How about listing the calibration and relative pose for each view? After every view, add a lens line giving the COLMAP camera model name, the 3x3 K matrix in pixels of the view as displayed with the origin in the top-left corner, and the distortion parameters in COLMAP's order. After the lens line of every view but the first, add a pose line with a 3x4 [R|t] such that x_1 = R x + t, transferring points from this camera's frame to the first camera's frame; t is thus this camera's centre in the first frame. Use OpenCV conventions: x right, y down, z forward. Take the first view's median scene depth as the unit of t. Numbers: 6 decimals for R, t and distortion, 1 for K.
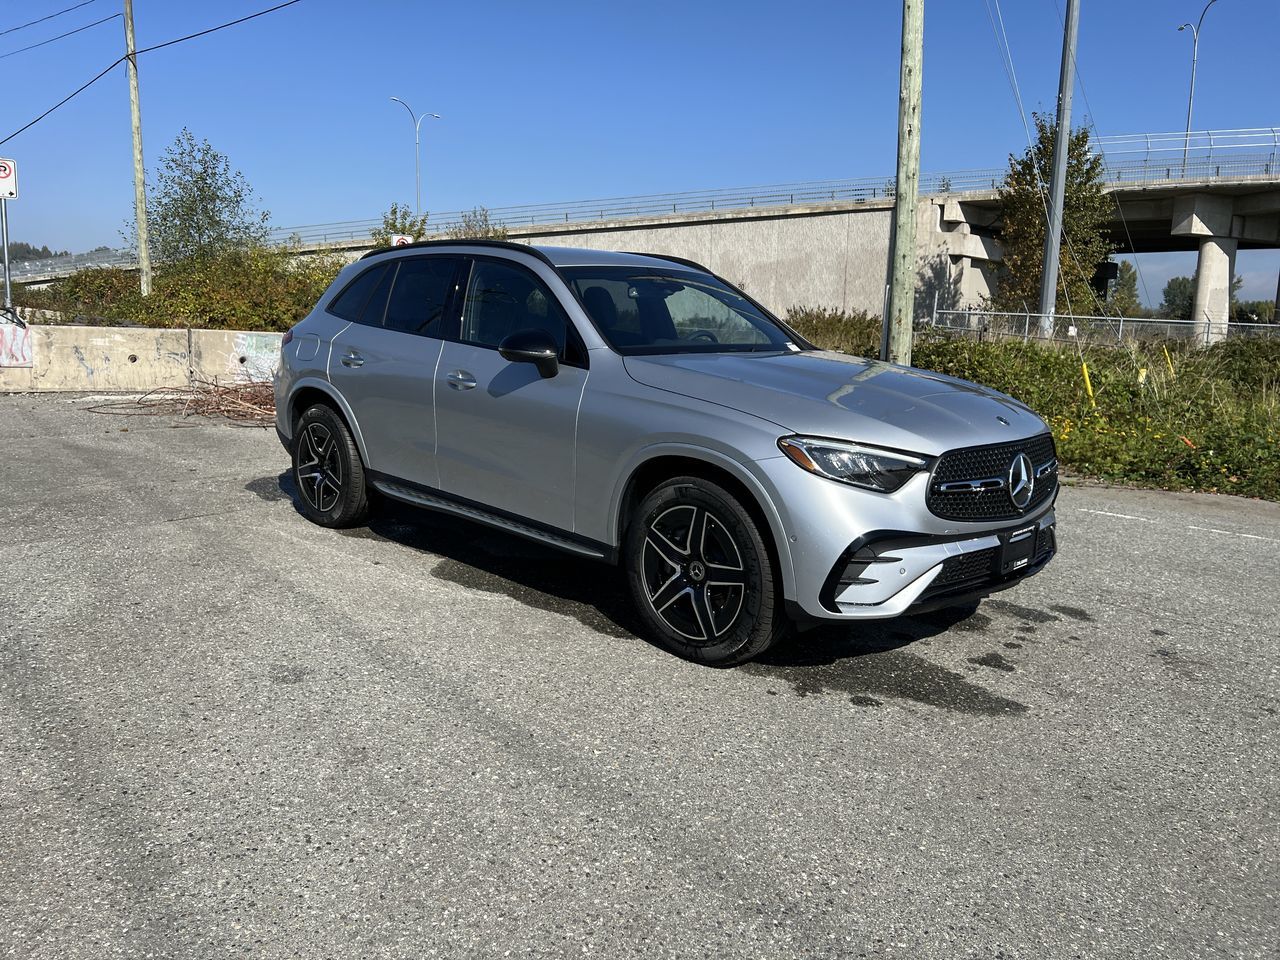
lens RADIAL K [[957.3, 0, 636.6], [0, 957.3, 477.8], [0, 0, 1]] dist [0.053974, -0.052607]
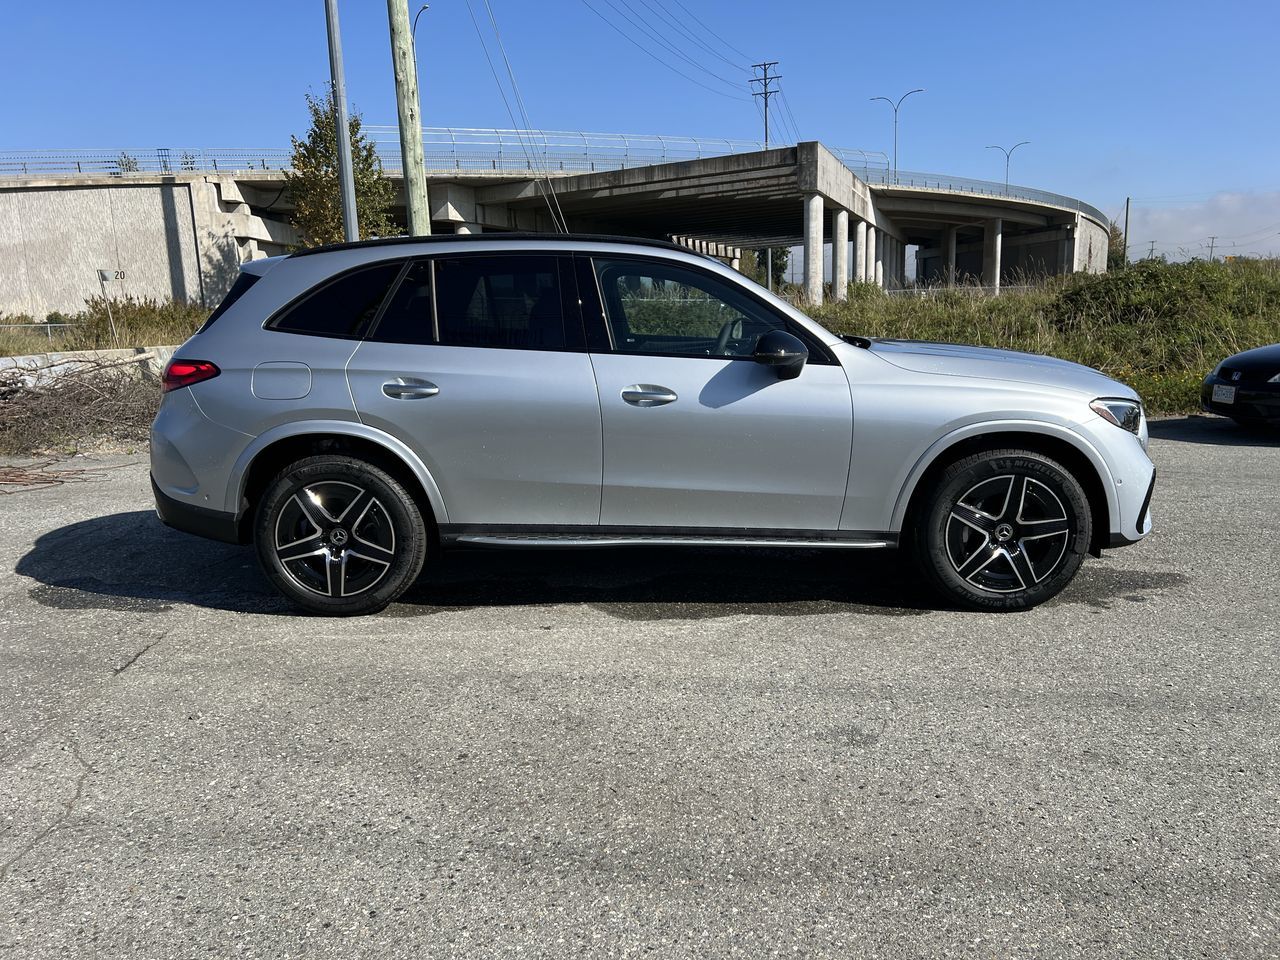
lens RADIAL K [[968.2, 0, 637.4], [0, 968.2, 475.7], [0, 0, 1]] dist [0.053602, -0.055544]
pose [[0.728426, -0.164403, 0.665106, -0.309191], [0.155129, 0.985148, 0.073614, -0.036805], [-0.667331, 0.049555, 0.743111, 0.134427]]
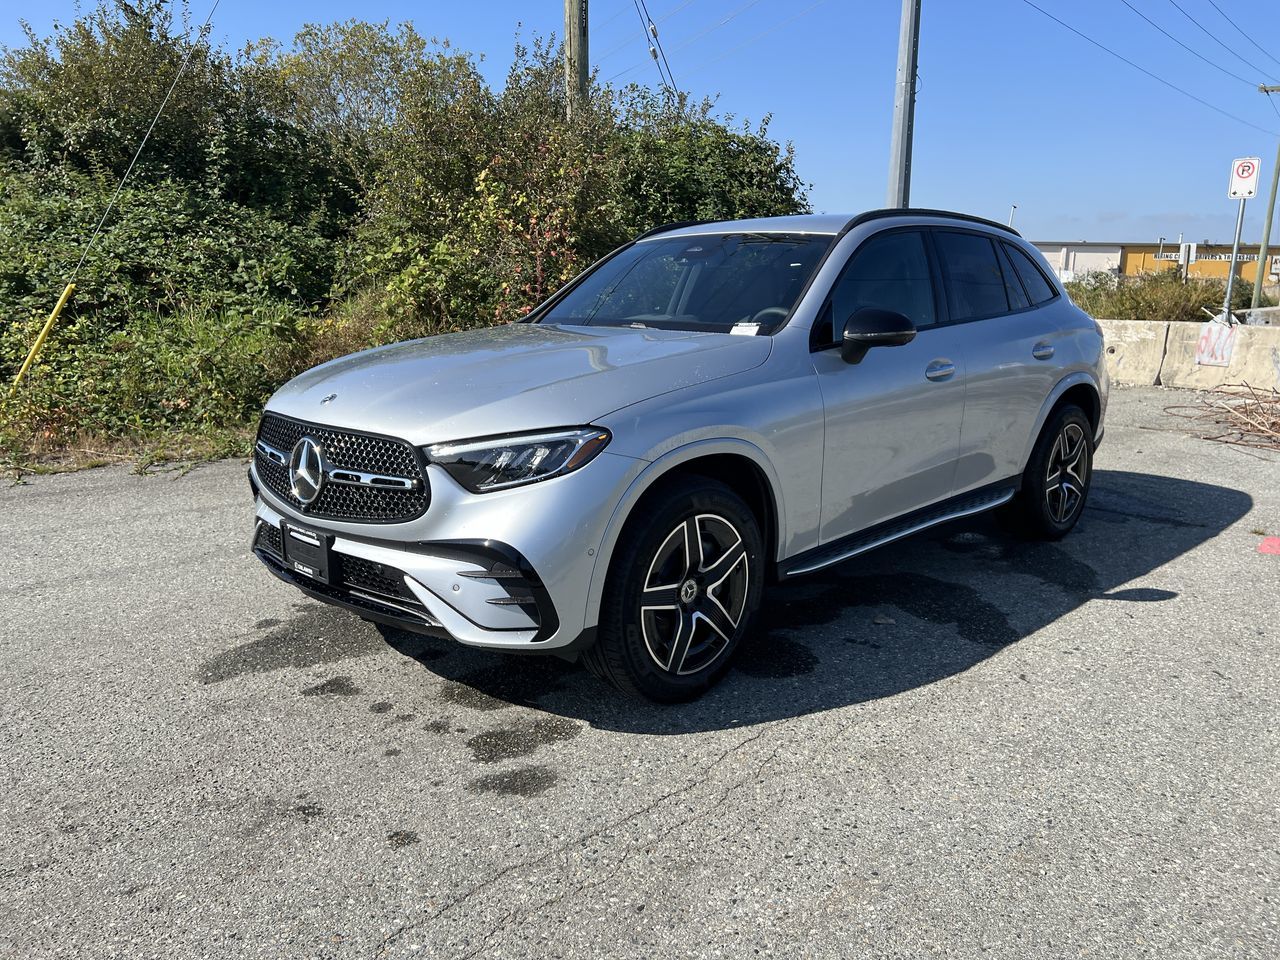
lens RADIAL K [[968.2, 0, 637.4], [0, 968.2, 475.7], [0, 0, 1]] dist [0.053602, -0.055544]
pose [[0.004678, 0.163700, -0.986499, 0.376969], [-0.183080, 0.969976, 0.160090, -0.055016], [0.983087, 0.179860, 0.034508, 0.384348]]
